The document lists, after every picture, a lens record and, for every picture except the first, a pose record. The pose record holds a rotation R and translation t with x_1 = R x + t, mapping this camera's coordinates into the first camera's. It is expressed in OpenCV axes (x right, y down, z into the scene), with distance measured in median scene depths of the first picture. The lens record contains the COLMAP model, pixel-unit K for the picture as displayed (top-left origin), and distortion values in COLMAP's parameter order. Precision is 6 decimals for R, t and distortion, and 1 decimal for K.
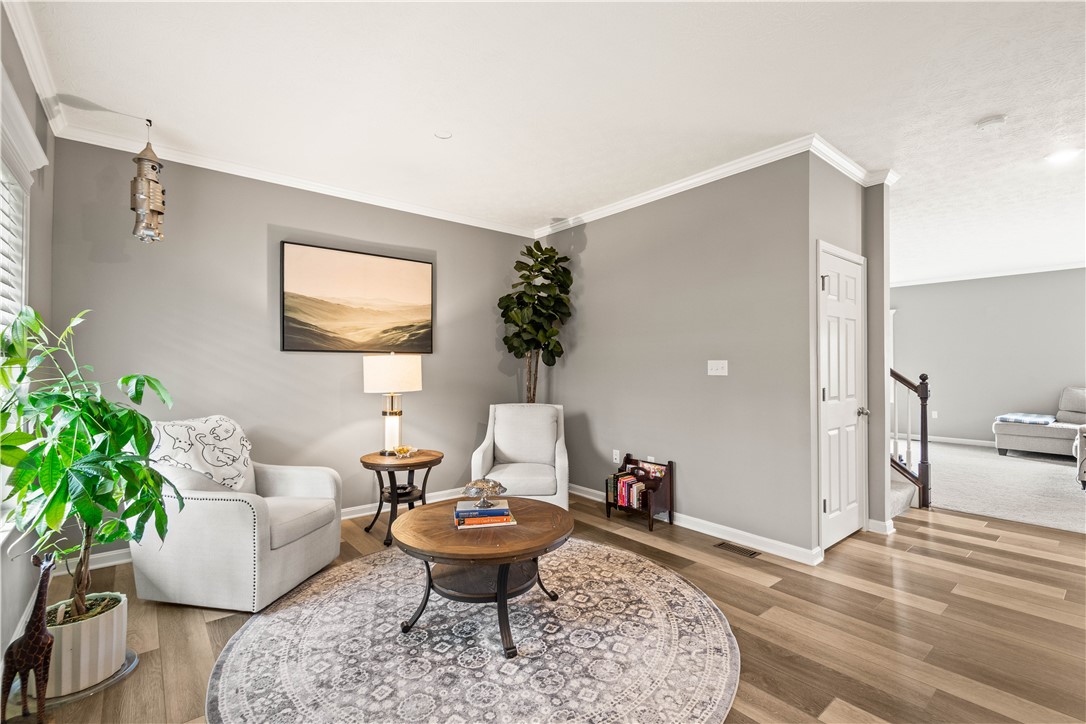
lens RADIAL K [[482.0, 0, 546.2], [0, 482.0, 367.2], [0, 0, 1]] dist [0.004412, -0.000571]
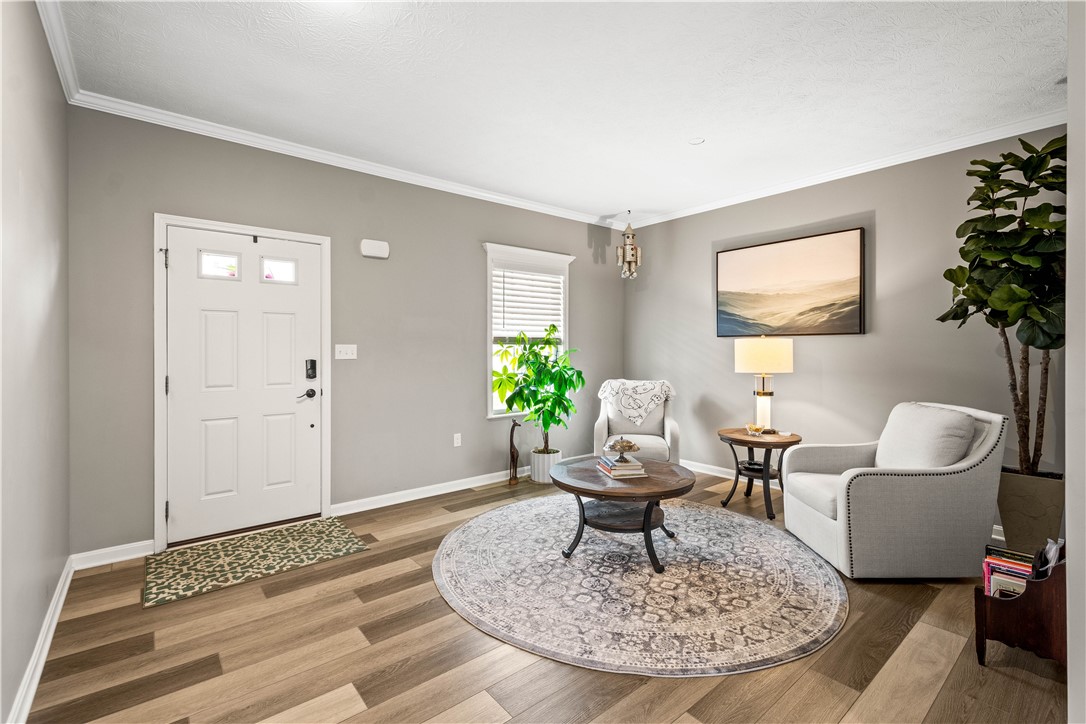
lens RADIAL K [[482.0, 0, 546.2], [0, 482.0, 367.2], [0, 0, 1]] dist [0.004412, -0.000571]
pose [[0.004312, 0.041595, -0.999125, 0.751264], [-0.001714, 0.999133, 0.041588, -0.005606], [0.999989, 0.001534, 0.004379, 0.538019]]
